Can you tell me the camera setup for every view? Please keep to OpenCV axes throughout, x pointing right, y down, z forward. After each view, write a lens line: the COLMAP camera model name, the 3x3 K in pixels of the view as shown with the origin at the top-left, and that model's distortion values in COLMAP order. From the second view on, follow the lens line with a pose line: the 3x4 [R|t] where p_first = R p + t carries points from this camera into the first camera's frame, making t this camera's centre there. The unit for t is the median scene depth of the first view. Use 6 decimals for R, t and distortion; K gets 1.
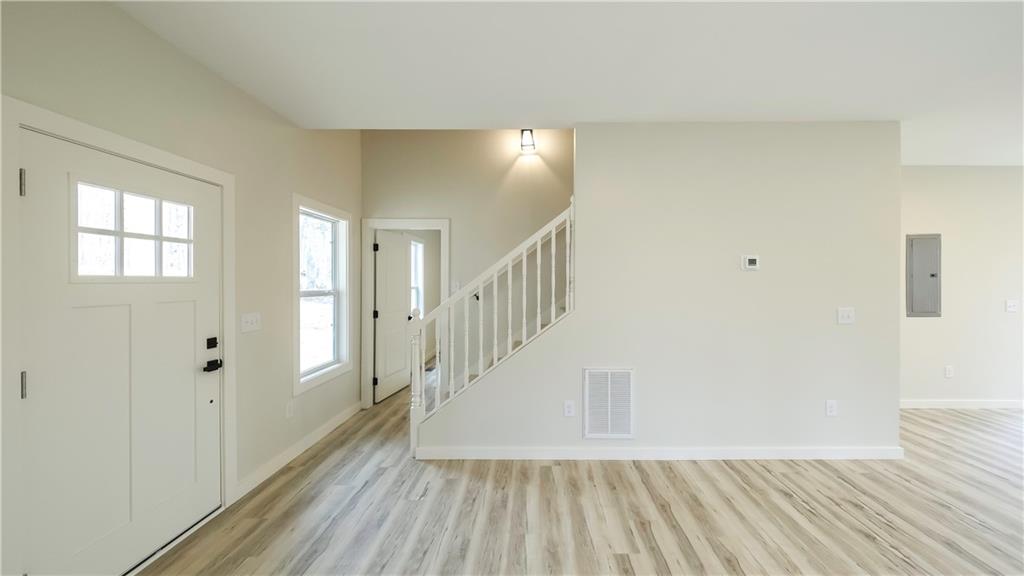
lens RADIAL K [[378.8, 0, 542.5], [0, 378.8, 278.2], [0, 0, 1]] dist [-0.004976, -0.000159]
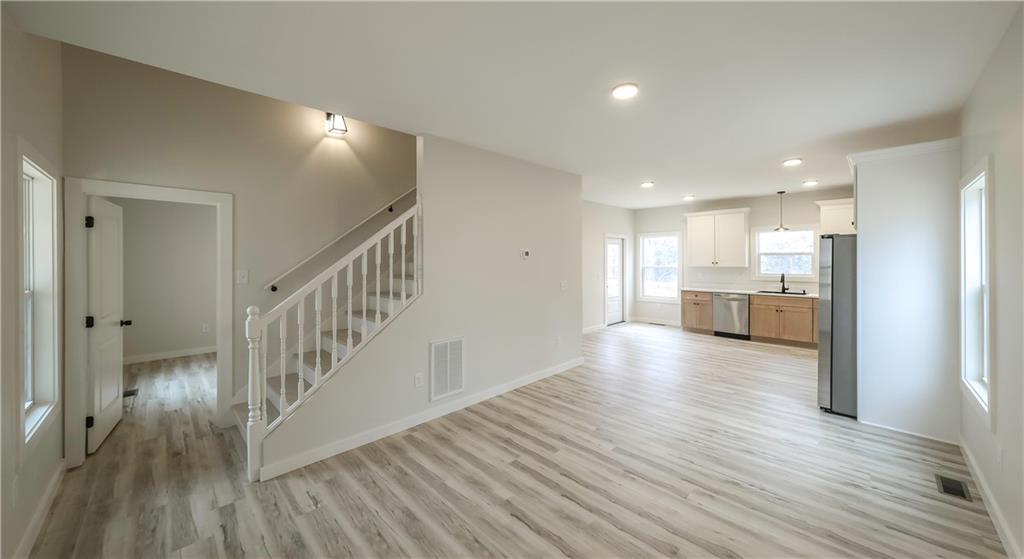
lens RADIAL K [[360.9, 0, 519.2], [0, 360.9, 253.9], [0, 0, 1]] dist [0.000730, 0.000044]
pose [[0.706559, 0.002834, 0.707649, -0.520688], [-0.004802, 0.999988, 0.000789, -0.046210], [-0.707638, -0.003955, 0.706564, 0.004296]]
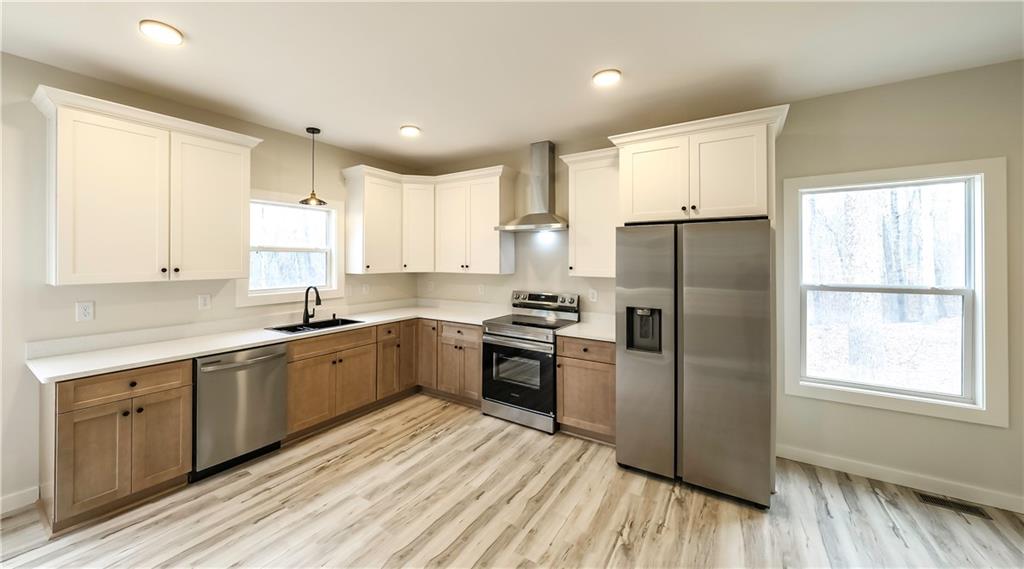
lens RADIAL K [[377.8, 0, 469.2], [0, 377.8, 258.4], [0, 0, 1]] dist [-0.001471, -0.000422]
pose [[-0.804369, 0.003043, 0.594122, 1.170690], [-0.006096, 0.999892, -0.013375, -0.008333], [-0.594098, -0.014380, -0.804264, 1.158250]]
